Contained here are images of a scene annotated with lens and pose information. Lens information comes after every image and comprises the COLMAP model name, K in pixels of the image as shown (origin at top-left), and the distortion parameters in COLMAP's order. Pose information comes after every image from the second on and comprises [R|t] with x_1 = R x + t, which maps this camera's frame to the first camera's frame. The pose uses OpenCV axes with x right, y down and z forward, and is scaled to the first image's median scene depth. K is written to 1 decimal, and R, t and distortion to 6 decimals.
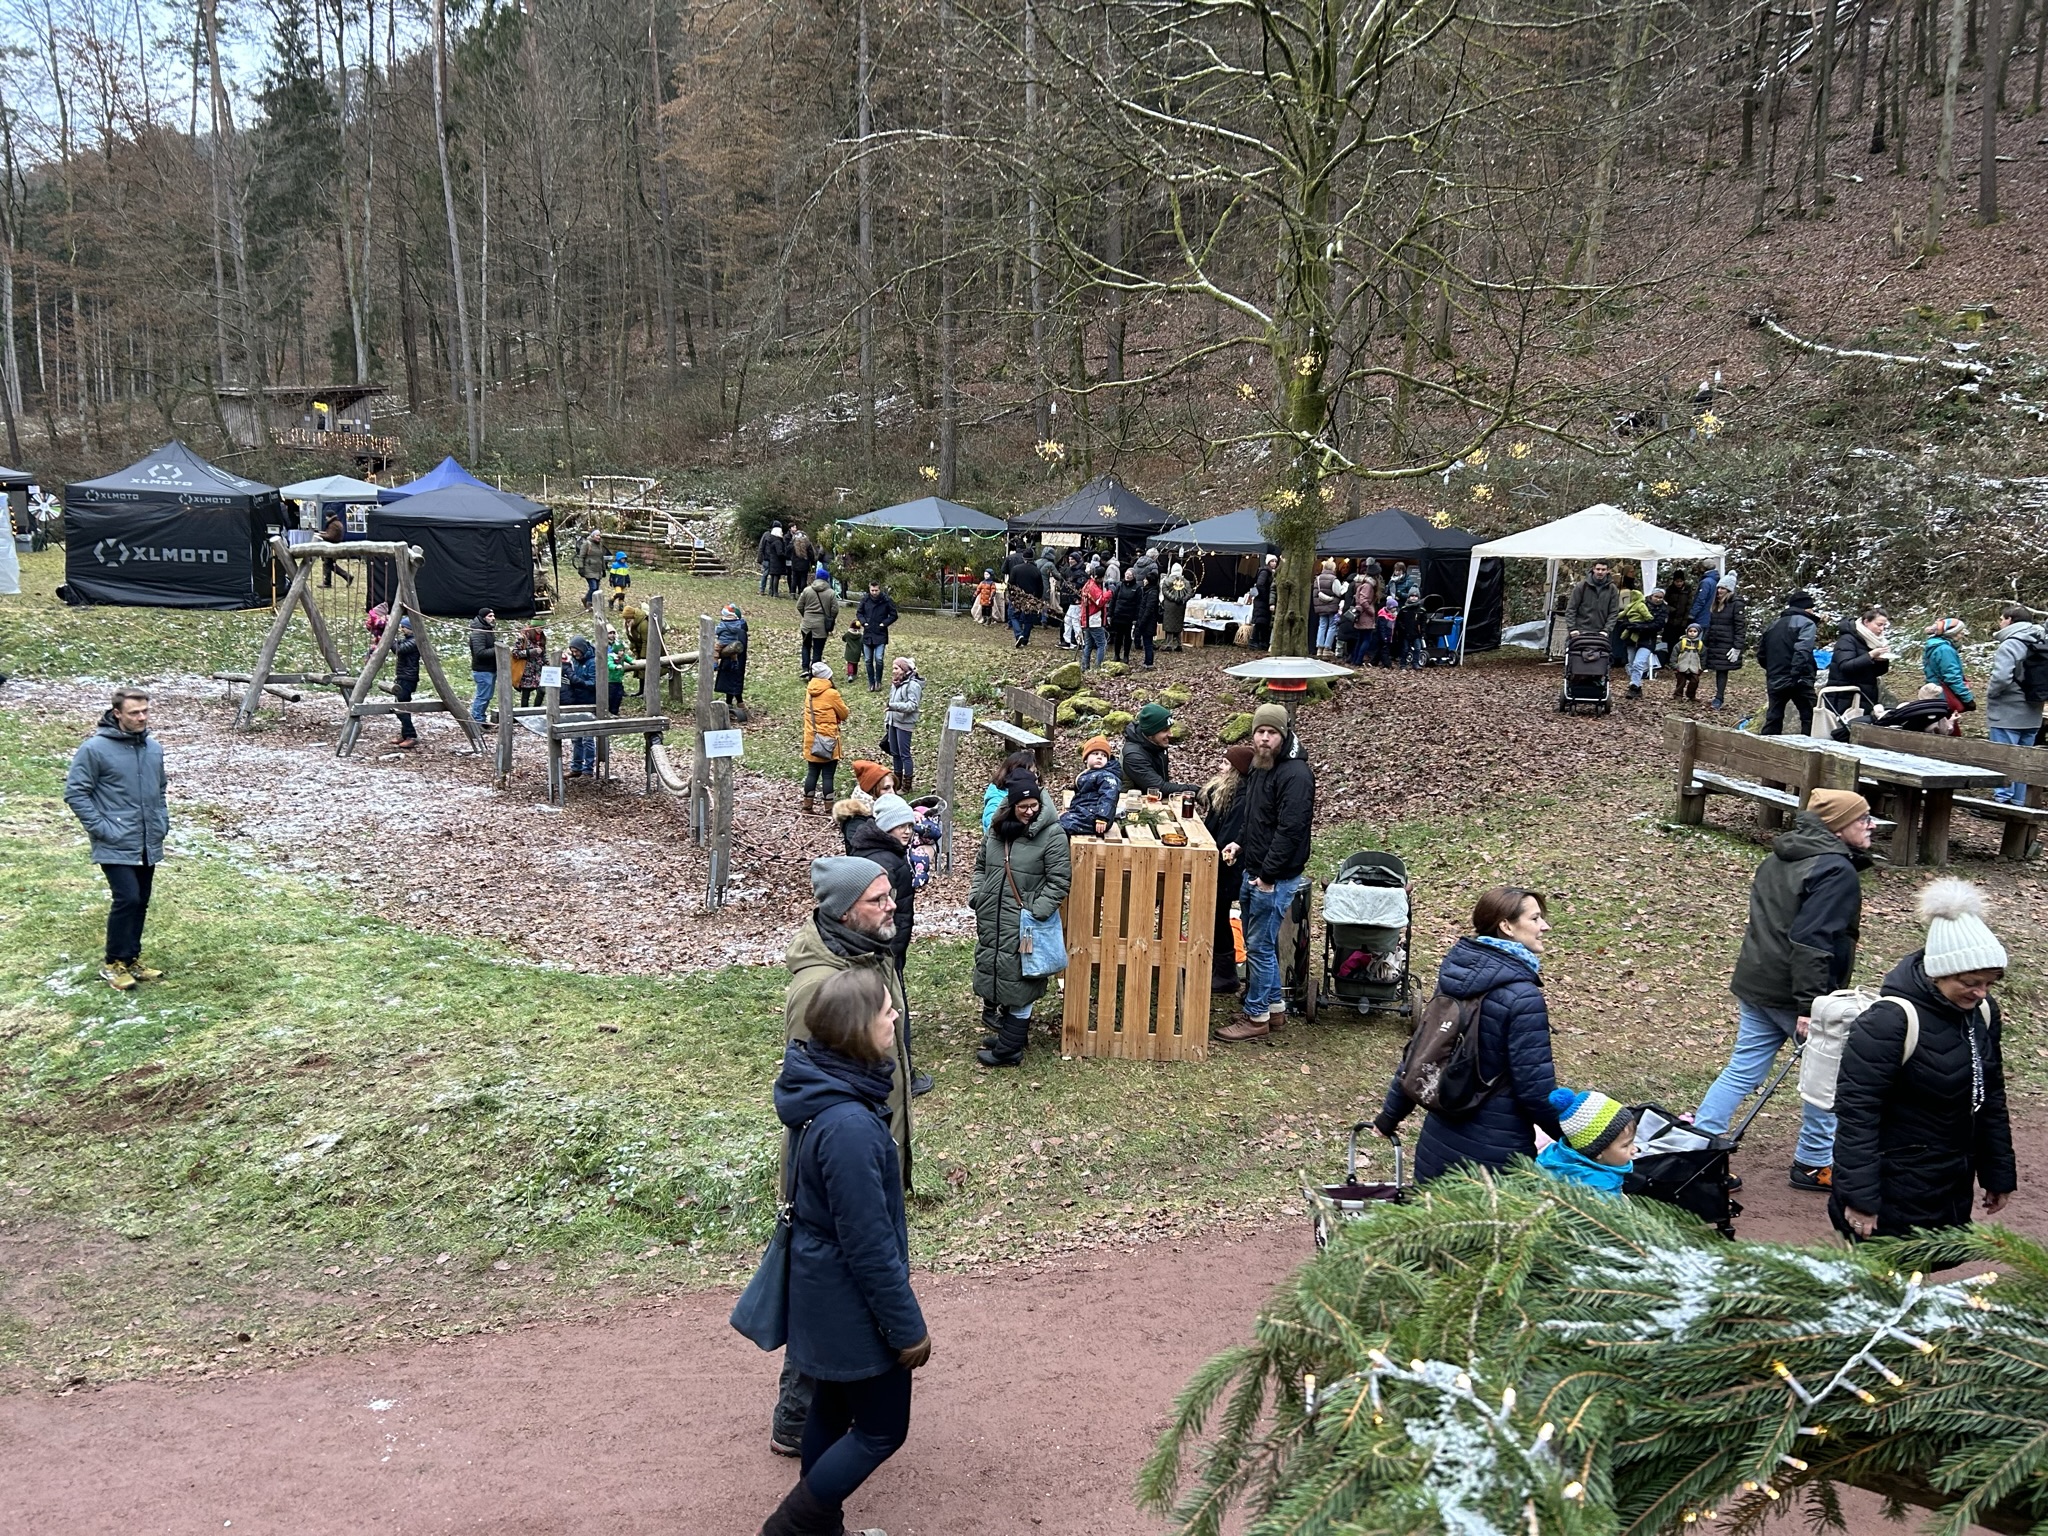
lens RADIAL K [[1564.1, 0, 1023.1], [0, 1564.1, 767.5], [0, 0, 1]] dist [-0.004968, -0.006173]
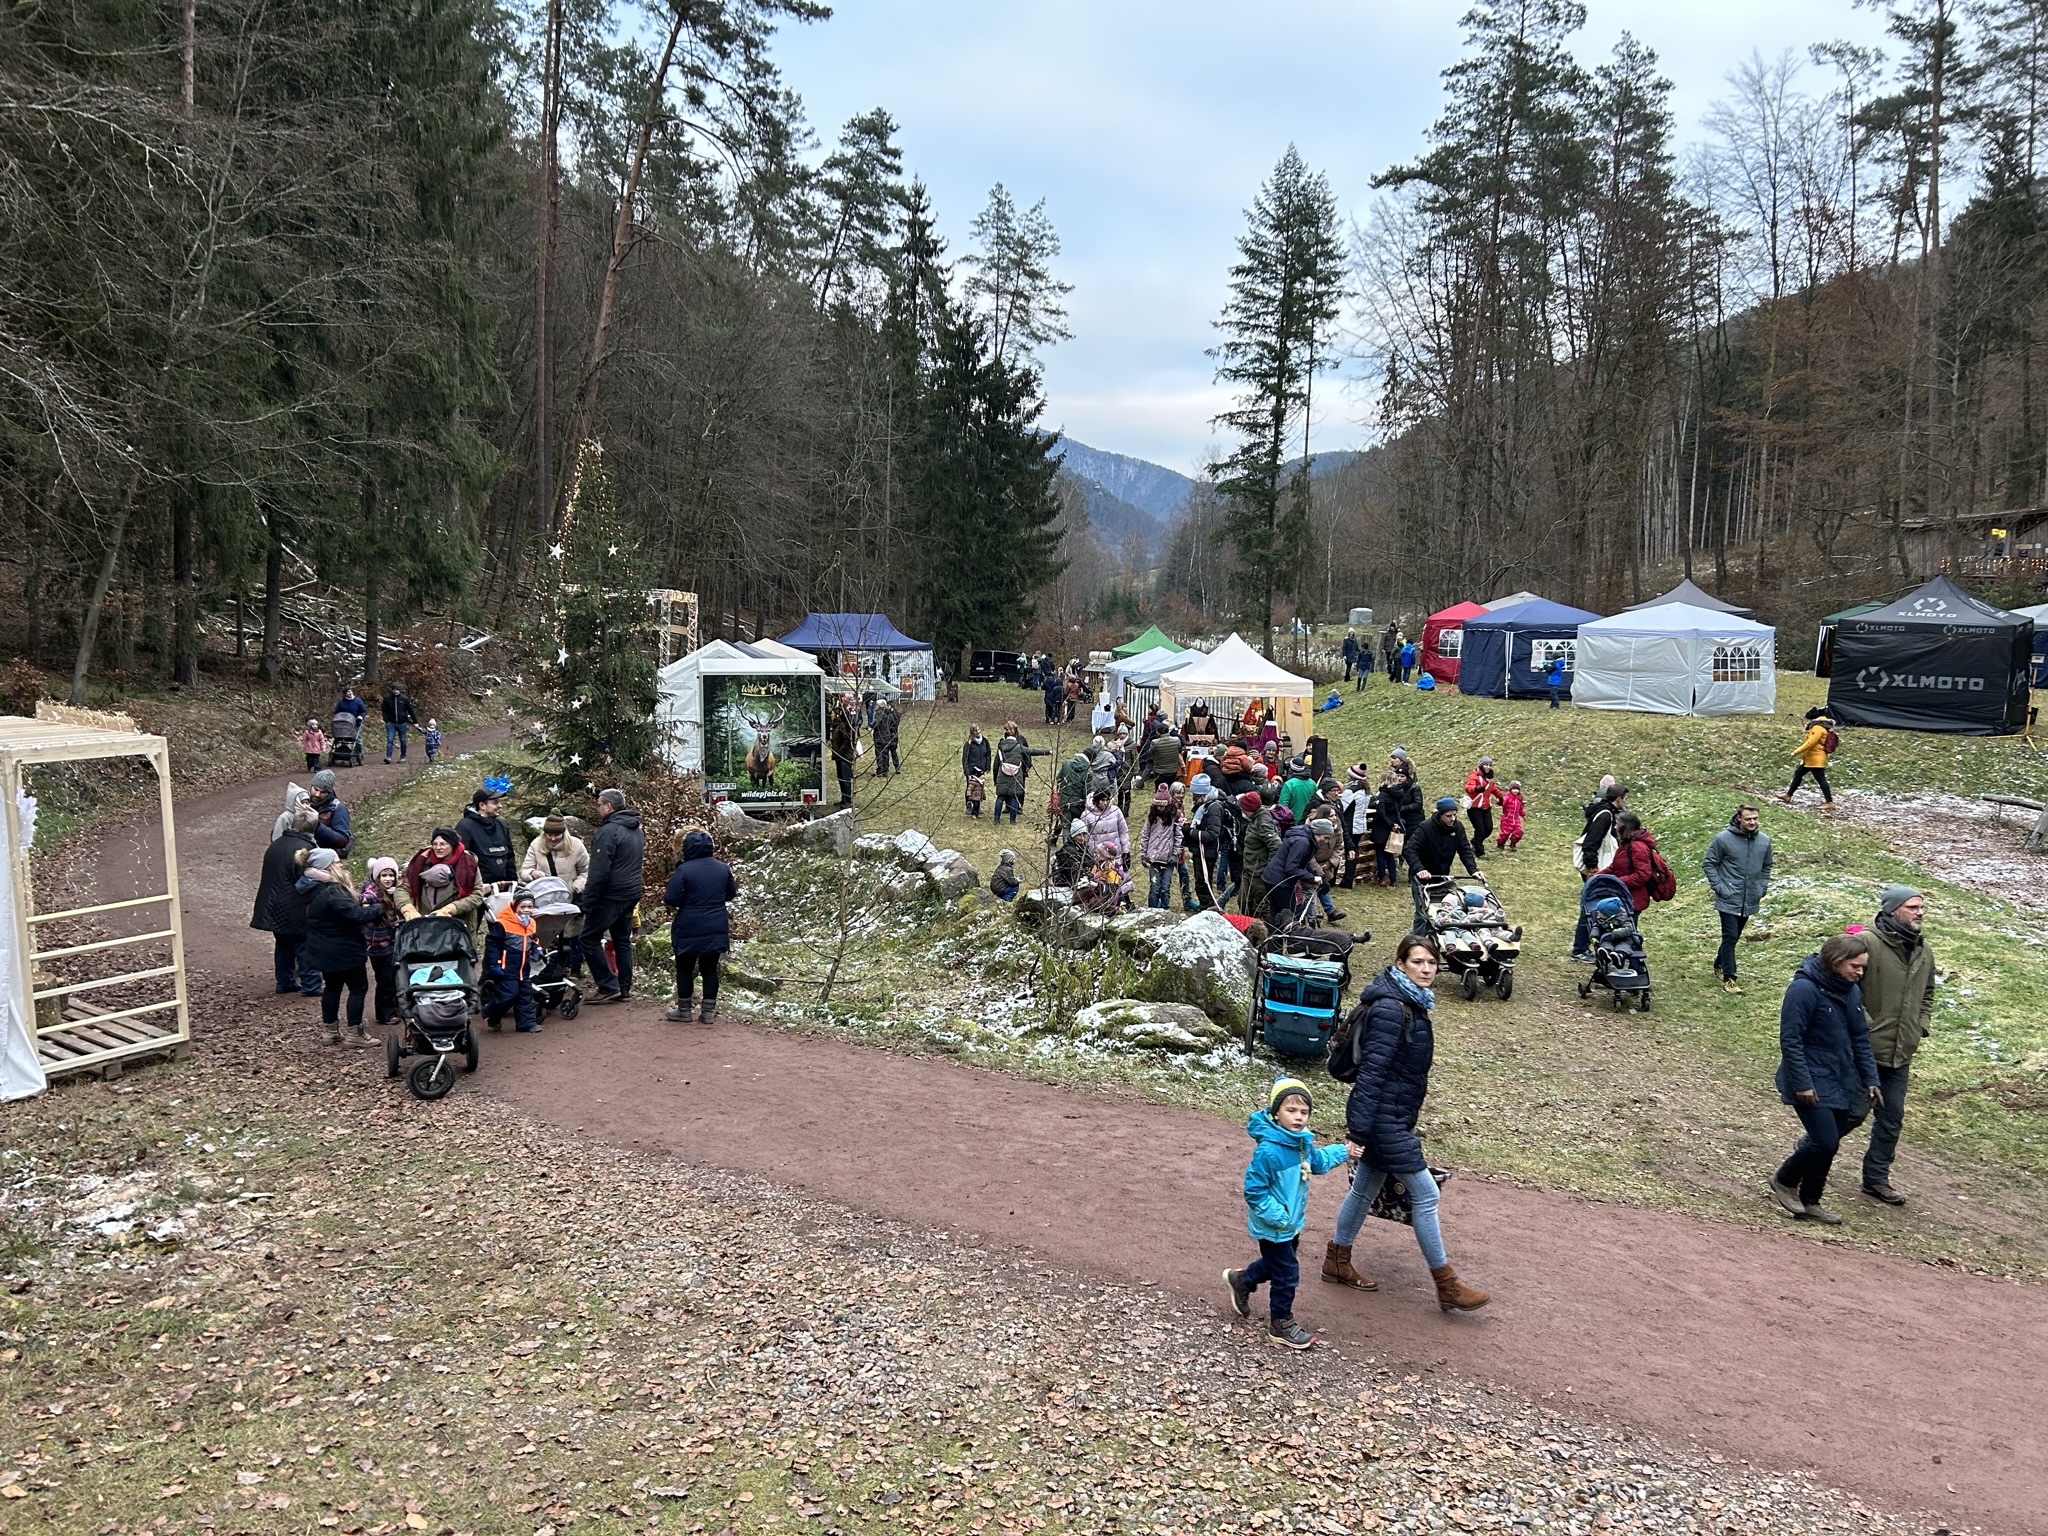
lens RADIAL K [[1564.1, 0, 1024.0], [0, 1564.1, 769.5], [0, 0, 1]] dist [-0.004968, -0.006173]
pose [[0.585061, 0.059845, -0.808778, -0.042026], [-0.124169, 0.992125, -0.016410, 0.017130], [0.801427, 0.110026, 0.587885, -0.114249]]
